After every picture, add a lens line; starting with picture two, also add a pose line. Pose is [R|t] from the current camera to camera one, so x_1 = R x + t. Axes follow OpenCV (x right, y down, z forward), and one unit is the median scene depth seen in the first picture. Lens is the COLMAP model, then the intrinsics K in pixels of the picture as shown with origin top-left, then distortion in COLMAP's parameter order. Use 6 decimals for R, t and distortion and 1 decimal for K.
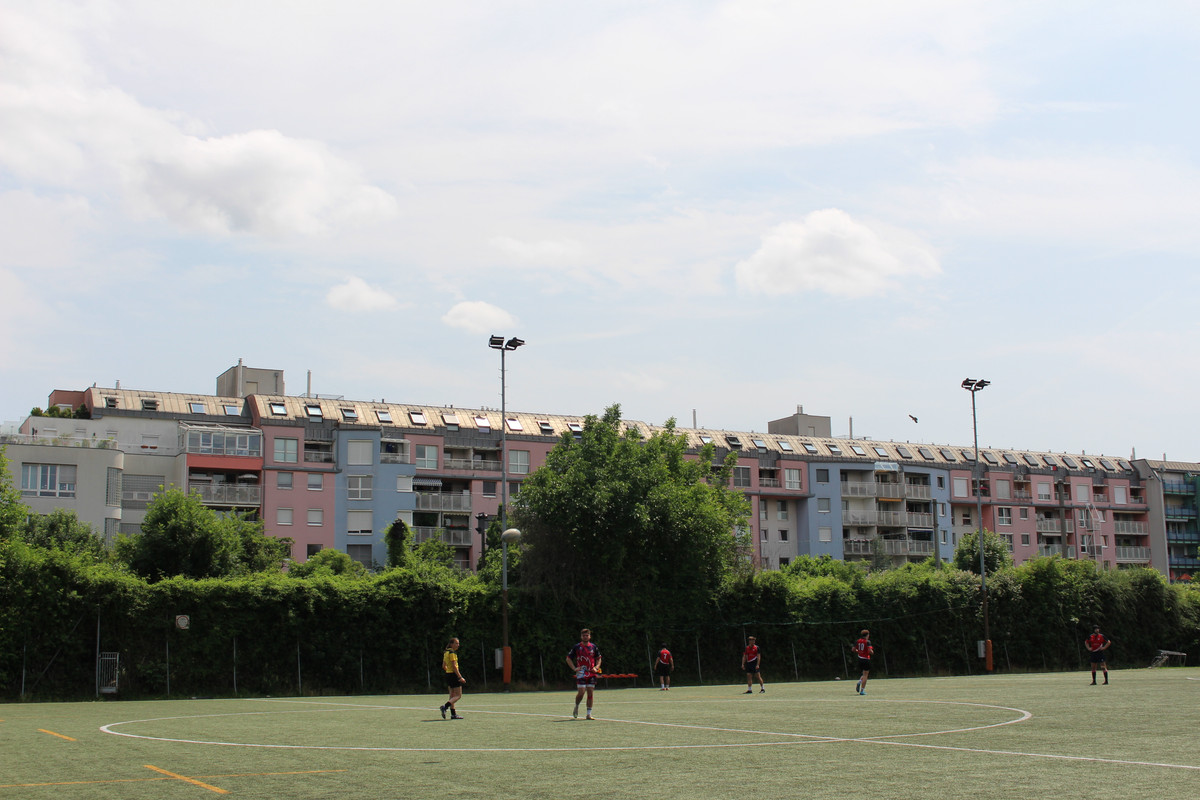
lens RADIAL K [[1447.5, 0, 596.0], [0, 1447.5, 404.7], [0, 0, 1]] dist [-0.110939, 0.152373]
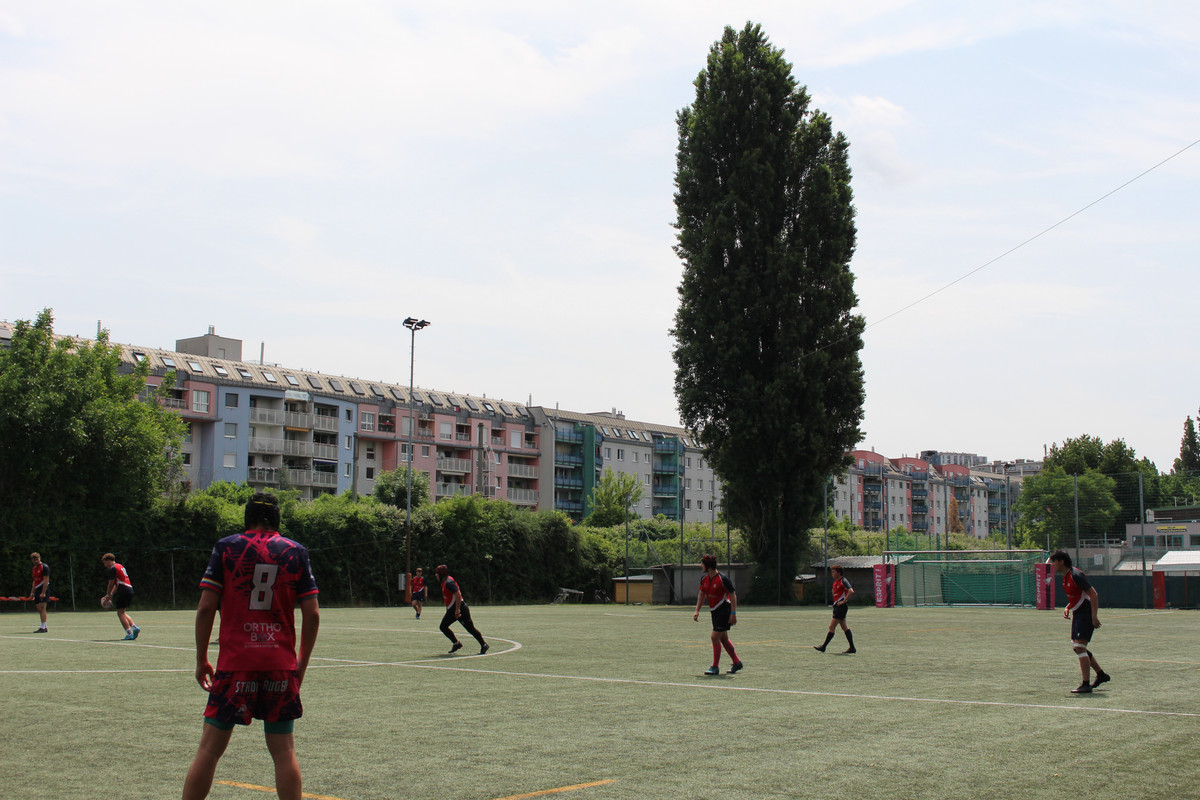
lens RADIAL K [[1476.1, 0, 597.3], [0, 1476.1, 405.5], [0, 0, 1]] dist [-0.109125, 0.161681]
pose [[0.911105, 0.068760, 0.406398, -0.027265], [-0.089122, 0.995527, 0.031366, -0.000434], [-0.402423, -0.064797, 0.913158, -0.006213]]
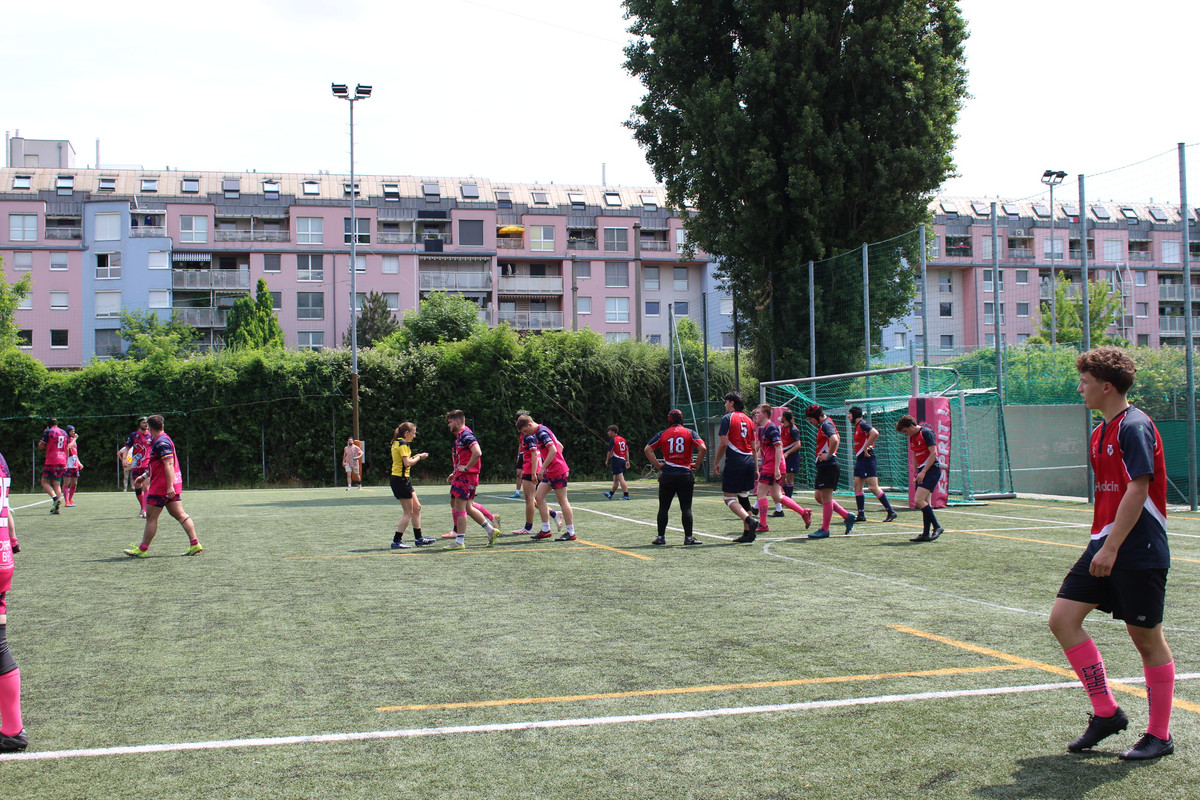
lens RADIAL K [[1473.4, 0, 597.1], [0, 1473.4, 404.9], [0, 0, 1]] dist [-0.101350, 0.126851]
pose [[0.969042, -0.005502, -0.246833, 0.391751], [0.041724, 0.989022, 0.141757, 0.029801], [0.243343, -0.147668, 0.958634, 0.207682]]
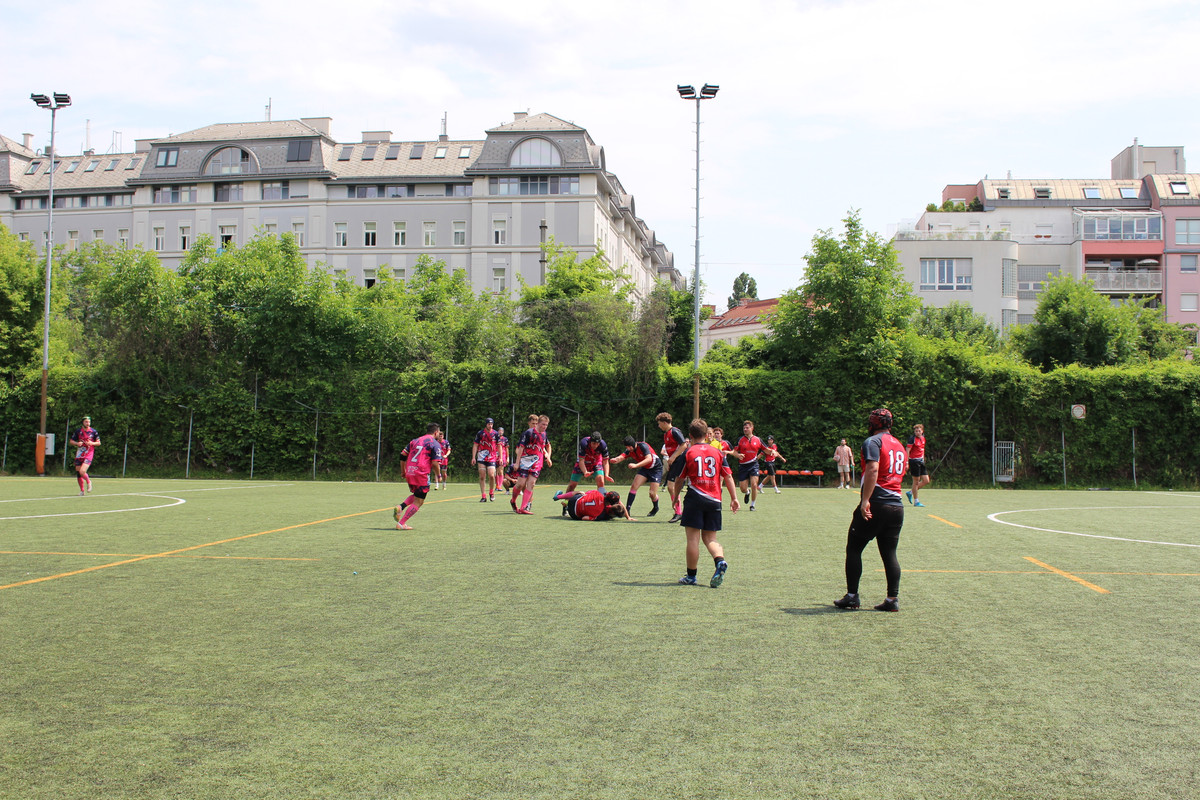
lens RADIAL K [[1446.4, 0, 596.0], [0, 1446.4, 405.4], [0, 0, 1]] dist [-0.111916, 0.154680]
pose [[0.820400, 0.008748, -0.571723, -0.000711], [0.074084, 0.989829, 0.121453, 0.002515], [0.566971, -0.141996, 0.811407, 0.012794]]
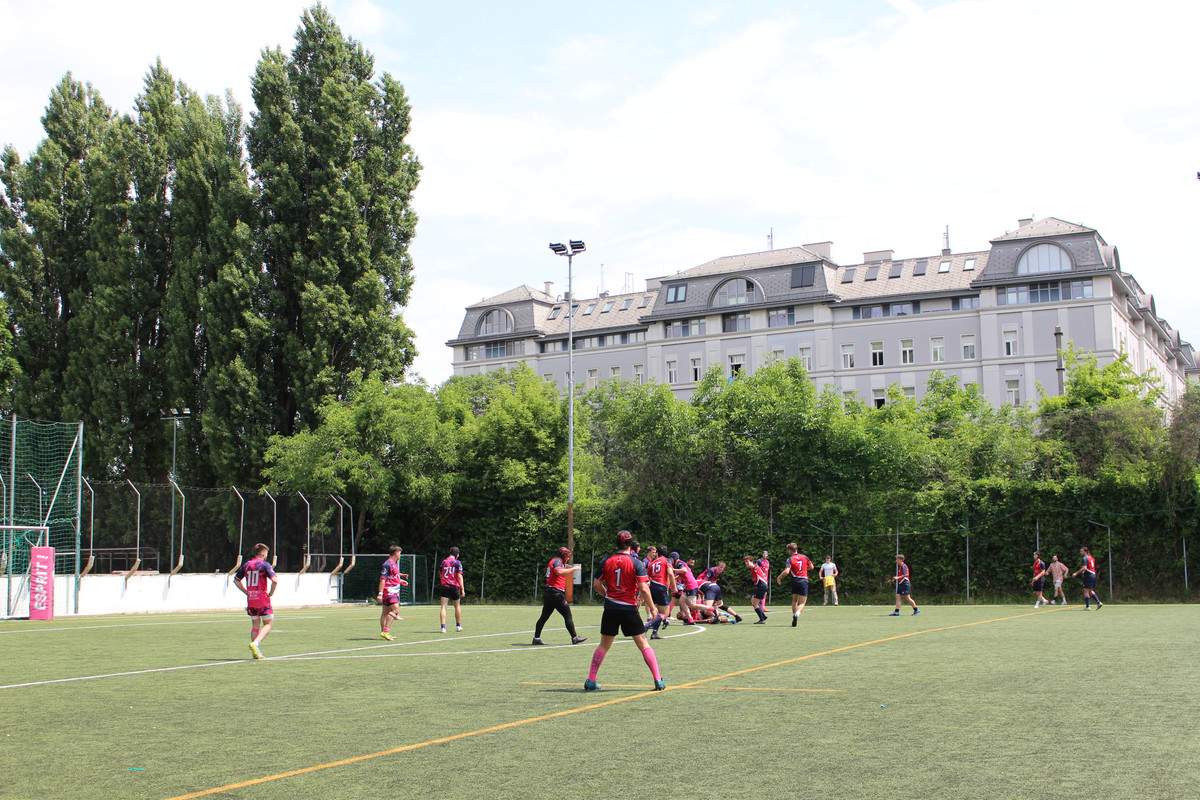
lens RADIAL K [[1446.7, 0, 595.7], [0, 1446.7, 408.7], [0, 0, 1]] dist [-0.110323, 0.149516]
pose [[0.572249, -0.080348, -0.816134, -0.004987], [0.141364, 0.989956, 0.001660, 0.002889], [0.807804, -0.116322, 0.577860, 0.016353]]
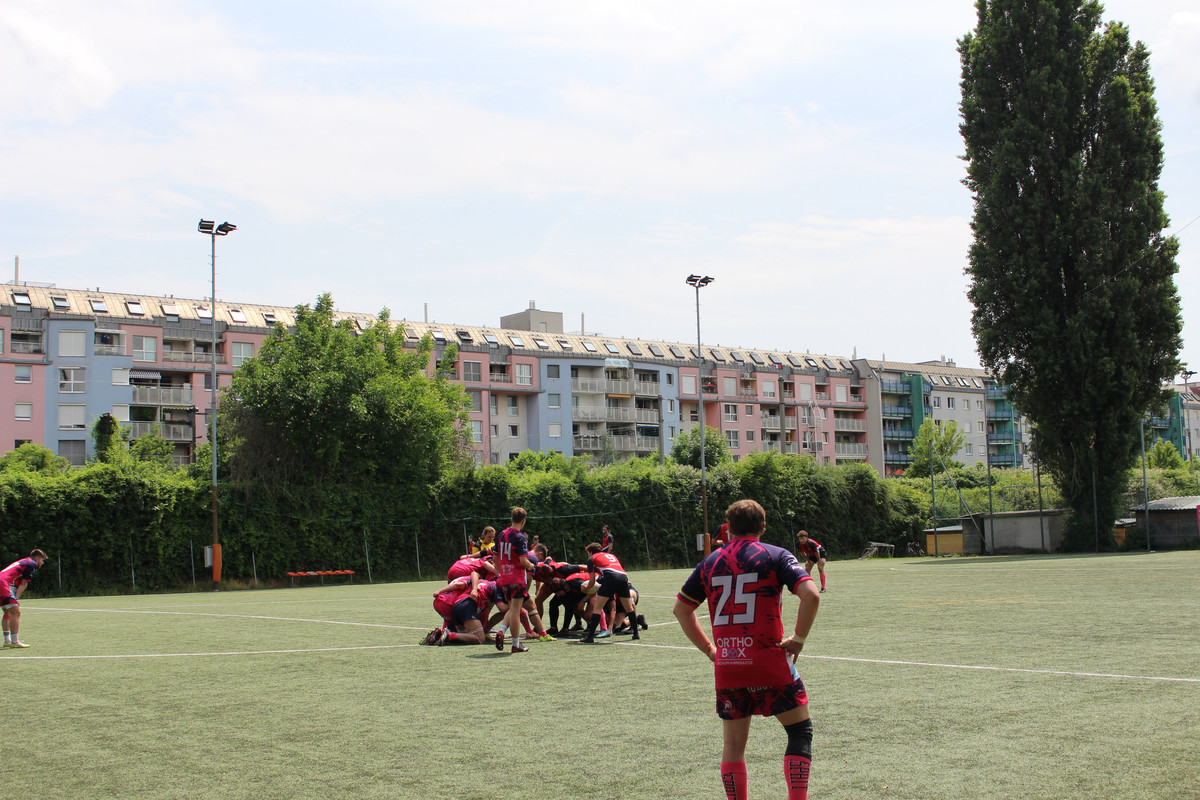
lens RADIAL K [[1447.5, 0, 596.0], [0, 1447.5, 404.7], [0, 0, 1]] dist [-0.110939, 0.152373]
pose [[0.983814, 0.003618, 0.179154, 0.008485], [-0.016424, 0.997409, 0.070047, 0.001880], [-0.178437, -0.071855, 0.981324, 0.011039]]
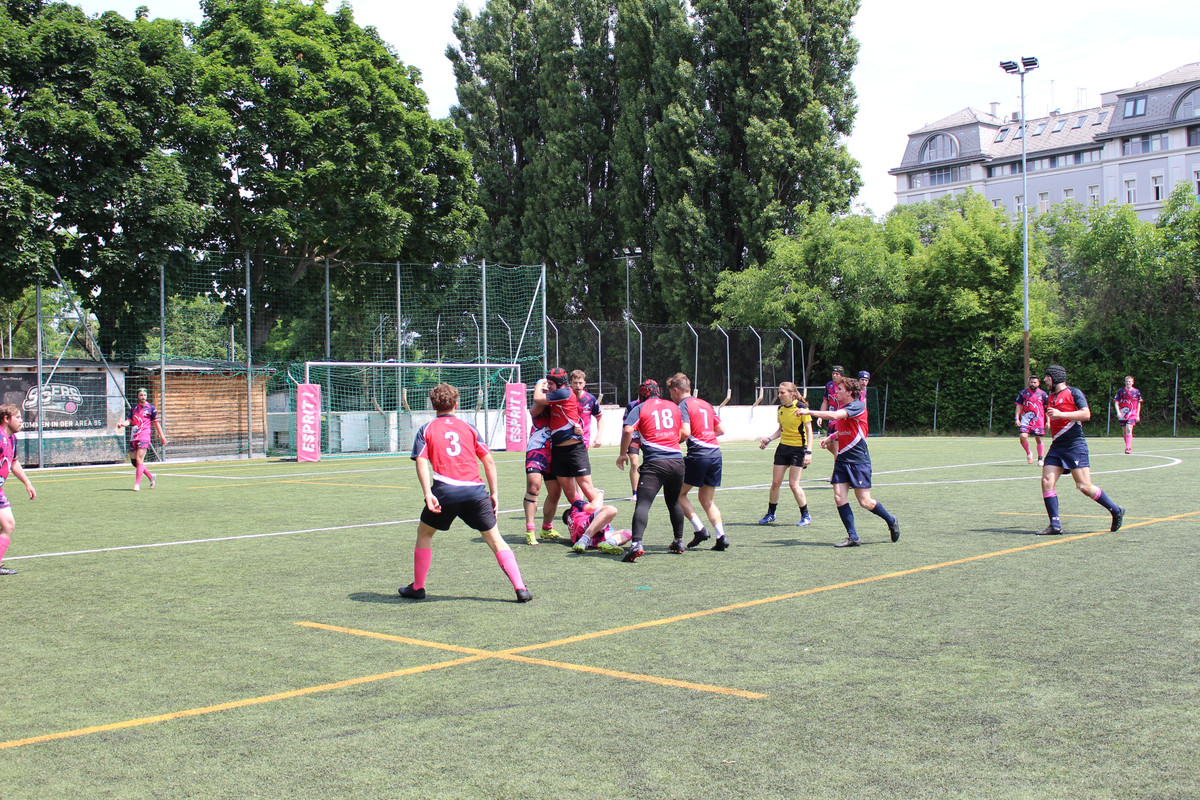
lens RADIAL K [[1447.5, 0, 596.0], [0, 1447.5, 404.7], [0, 0, 1]] dist [-0.110939, 0.152373]
pose [[0.301687, 0.009832, -0.953356, -0.005059], [0.173598, 0.982665, 0.065069, 0.002318], [0.937469, -0.185131, 0.294751, 0.012408]]
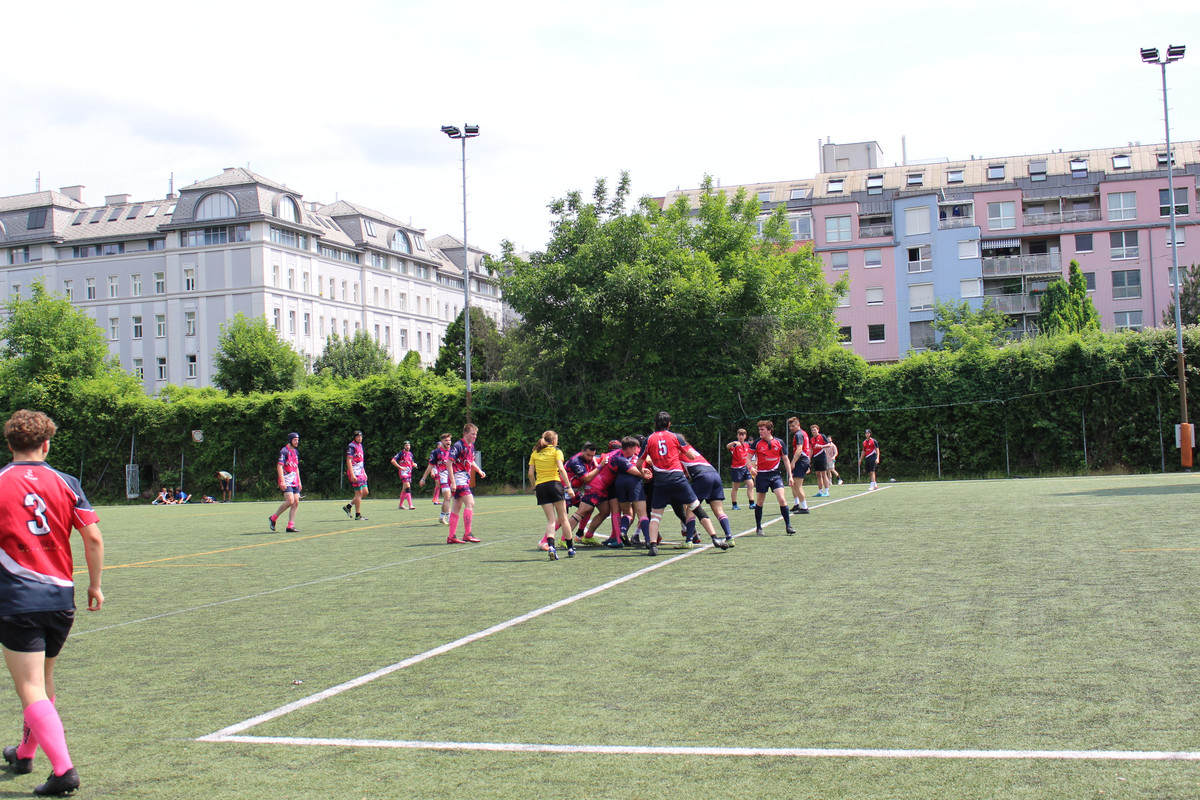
lens RADIAL K [[1474.8, 0, 597.0], [0, 1474.8, 406.3], [0, 0, 1]] dist [-0.108817, 0.159460]
pose [[0.701707, -0.032553, -0.711722, 0.389115], [0.146057, 0.984312, 0.098981, 0.029943], [0.697334, -0.173408, 0.695453, 0.209766]]
